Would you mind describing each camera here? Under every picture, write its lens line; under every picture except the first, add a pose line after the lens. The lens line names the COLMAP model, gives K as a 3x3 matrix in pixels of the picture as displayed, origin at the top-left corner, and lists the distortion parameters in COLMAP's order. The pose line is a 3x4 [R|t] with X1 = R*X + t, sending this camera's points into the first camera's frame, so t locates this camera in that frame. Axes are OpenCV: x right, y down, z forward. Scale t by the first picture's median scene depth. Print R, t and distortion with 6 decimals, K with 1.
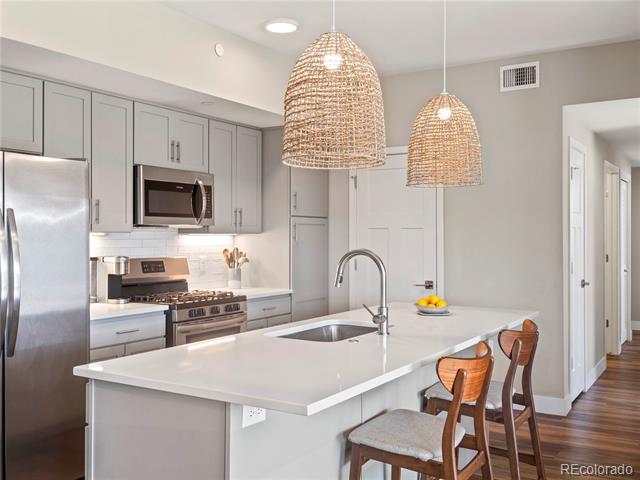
lens RADIAL K [[647.3, 0, 317.1], [0, 647.3, 226.9], [0, 0, 1]] dist [0.013451, 0.026322]
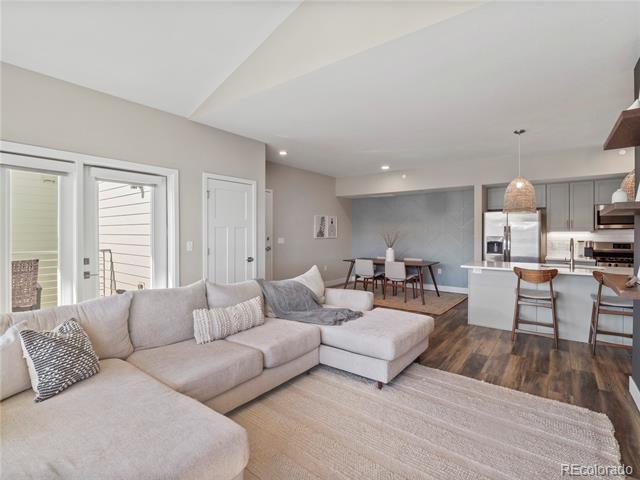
lens RADIAL K [[315.2, 0, 318.9], [0, 315.2, 232.9], [0, 0, 1]] dist [-0.010910, -0.001479]
pose [[-0.093244, 0.005276, -0.995629, 0.962017], [0.019838, 0.999797, 0.003440, -0.011403], [0.995446, -0.019430, -0.093330, 0.023995]]
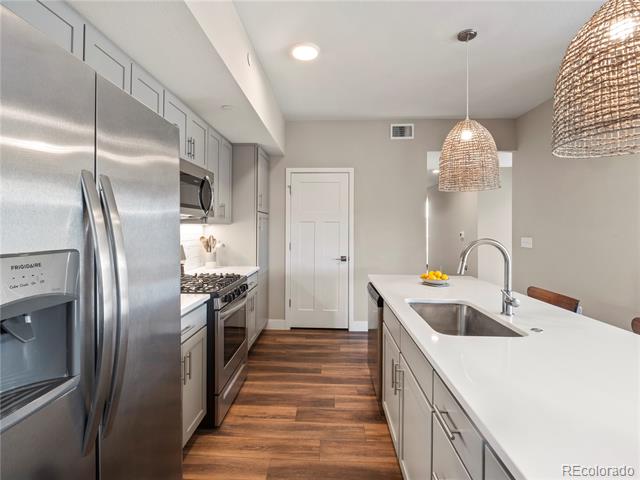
lens RADIAL K [[308.9, 0, 311.8], [0, 308.9, 227.6], [0, 0, 1]] dist [0.000224, -0.000213]
pose [[0.868139, 0.006129, 0.496284, -0.289137], [-0.013553, 0.999844, 0.011359, 0.008526], [-0.496137, -0.016588, 0.868086, 0.443038]]
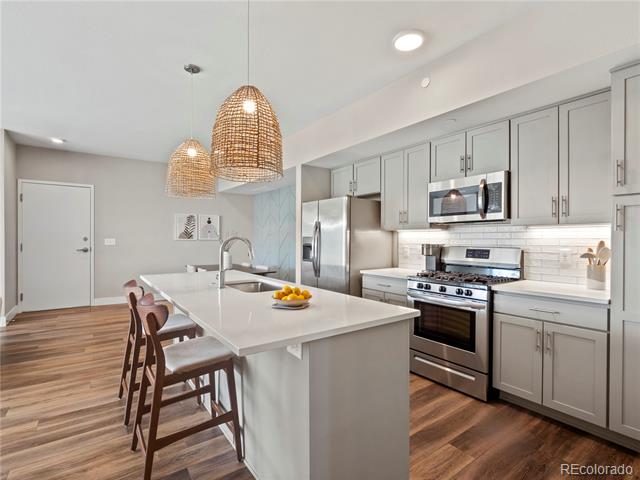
lens RADIAL K [[318.1, 0, 320.0], [0, 318.1, 240.0], [0, 0, 1]] dist [-0.003275, -0.001408]
pose [[-0.378184, 0.003704, -0.925723, 0.460436], [0.013409, 0.999909, -0.001478, 0.030581], [0.925633, -0.012972, -0.378199, 0.949148]]
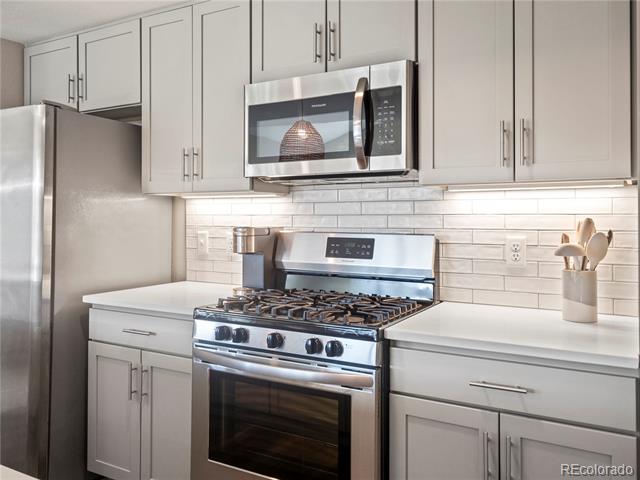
lens RADIAL K [[546.7, 0, 320.0], [0, 546.7, 240.0], [0, 0, 1]] dist [0.001905, 0.000498]
pose [[0.036873, 0.045370, -0.998290, 0.243277], [0.017299, 0.998790, 0.046031, 0.030952], [0.999170, -0.018967, 0.036044, 0.954918]]
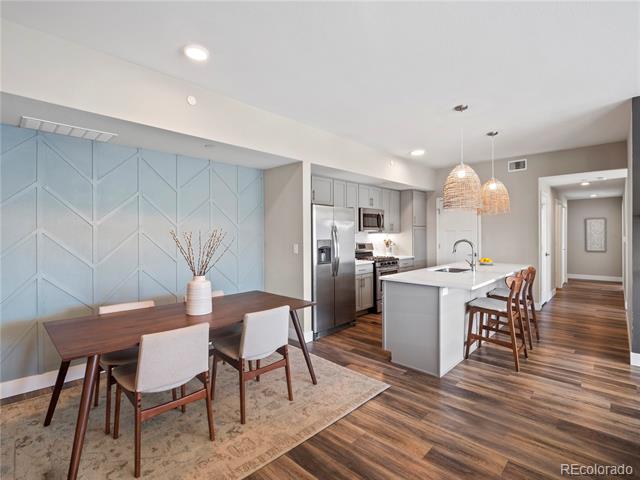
lens RADIAL K [[315.2, 0, 318.9], [0, 315.2, 232.9], [0, 0, 1]] dist [-0.010910, -0.001479]
pose [[0.978798, -0.005740, -0.204749, -0.162146], [0.008299, 0.999898, 0.011643, -0.008827], [0.204661, -0.013096, 0.978745, -0.260826]]
